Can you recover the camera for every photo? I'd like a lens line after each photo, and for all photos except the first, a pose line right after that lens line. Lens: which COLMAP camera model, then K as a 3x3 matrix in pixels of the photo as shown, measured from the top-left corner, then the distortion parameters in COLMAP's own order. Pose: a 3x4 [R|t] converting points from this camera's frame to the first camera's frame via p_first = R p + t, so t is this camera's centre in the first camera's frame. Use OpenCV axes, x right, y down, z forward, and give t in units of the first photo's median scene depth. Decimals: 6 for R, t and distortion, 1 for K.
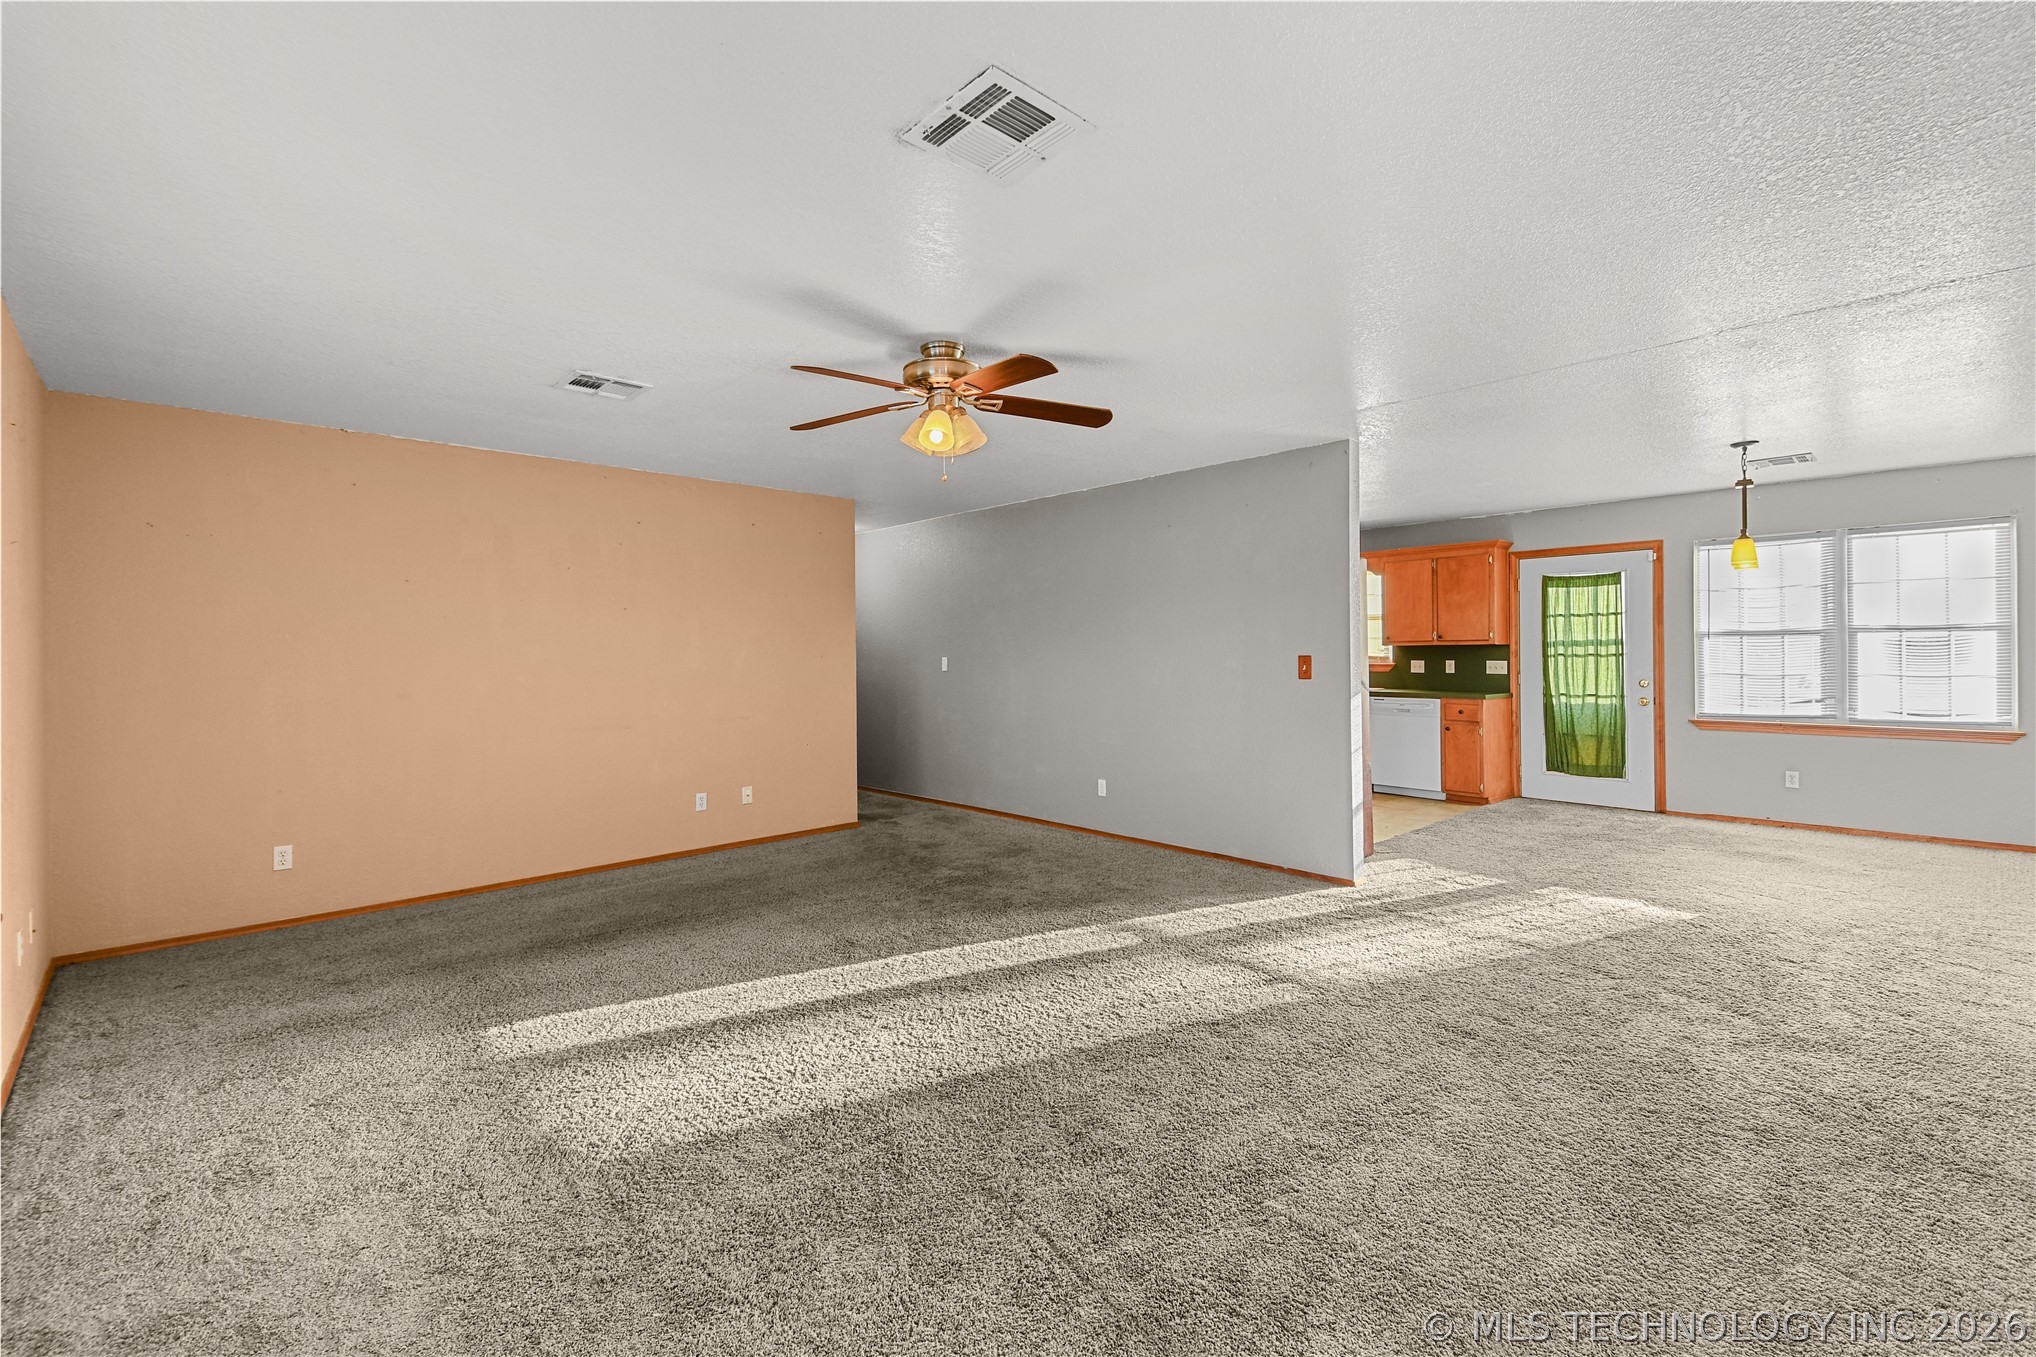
lens RADIAL K [[873.8, 0, 1023.6], [0, 873.8, 666.9], [0, 0, 1]] dist [0.001173, -0.002086]
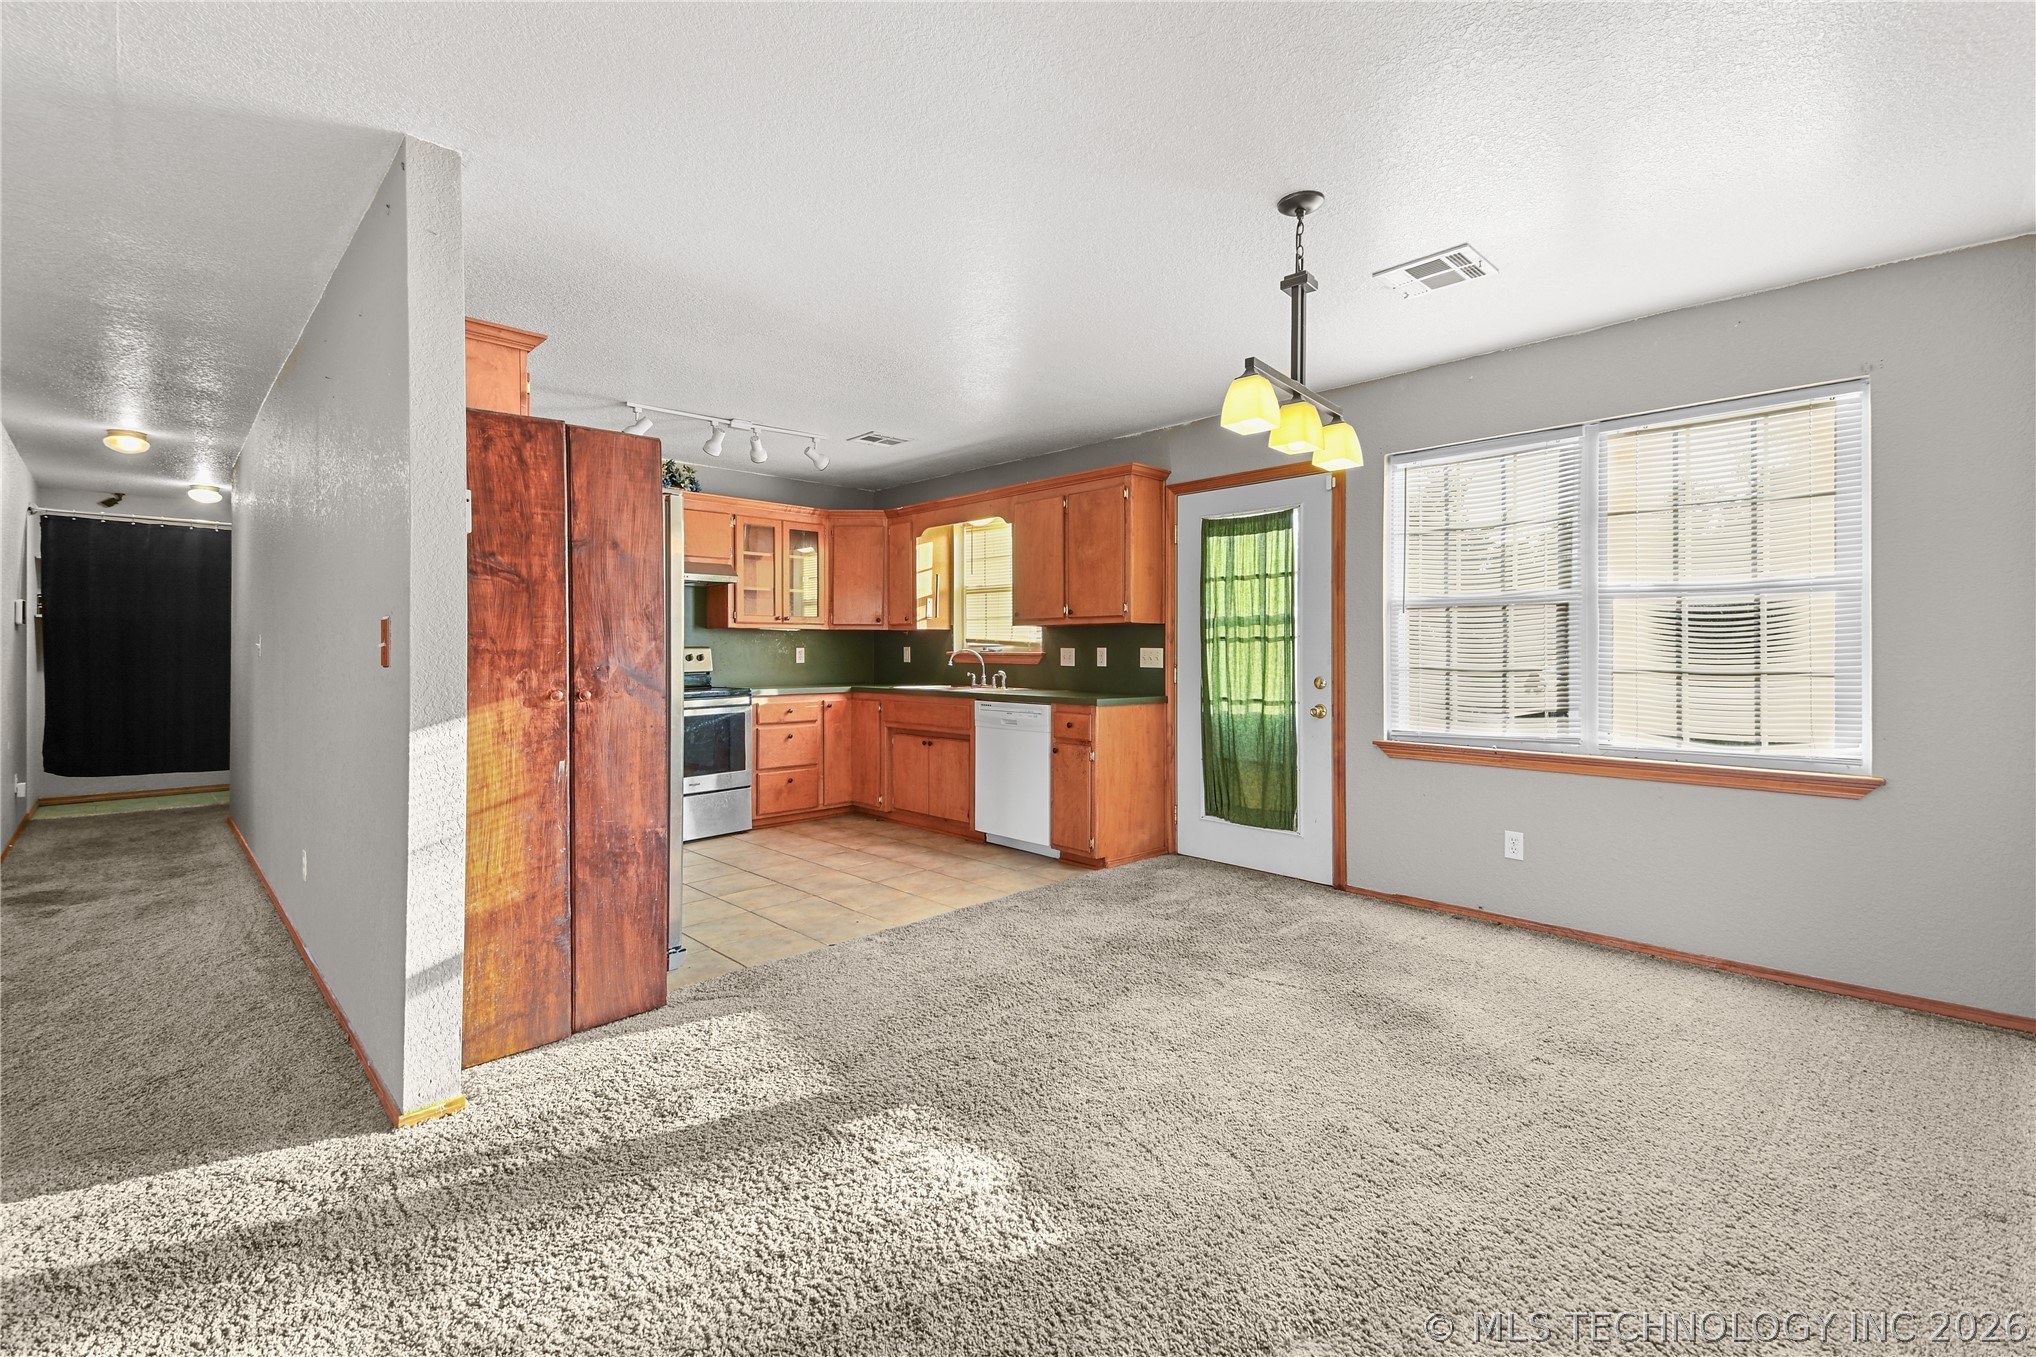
lens RADIAL K [[873.8, 0, 1016.0], [0, 873.8, 660.6], [0, 0, 1]] dist [0.001173, -0.002086]
pose [[0.999970, 0.002878, -0.007253, 0.472457], [-0.002861, 0.999993, 0.002301, 0.001485], [0.007260, -0.002280, 0.999971, 0.348424]]
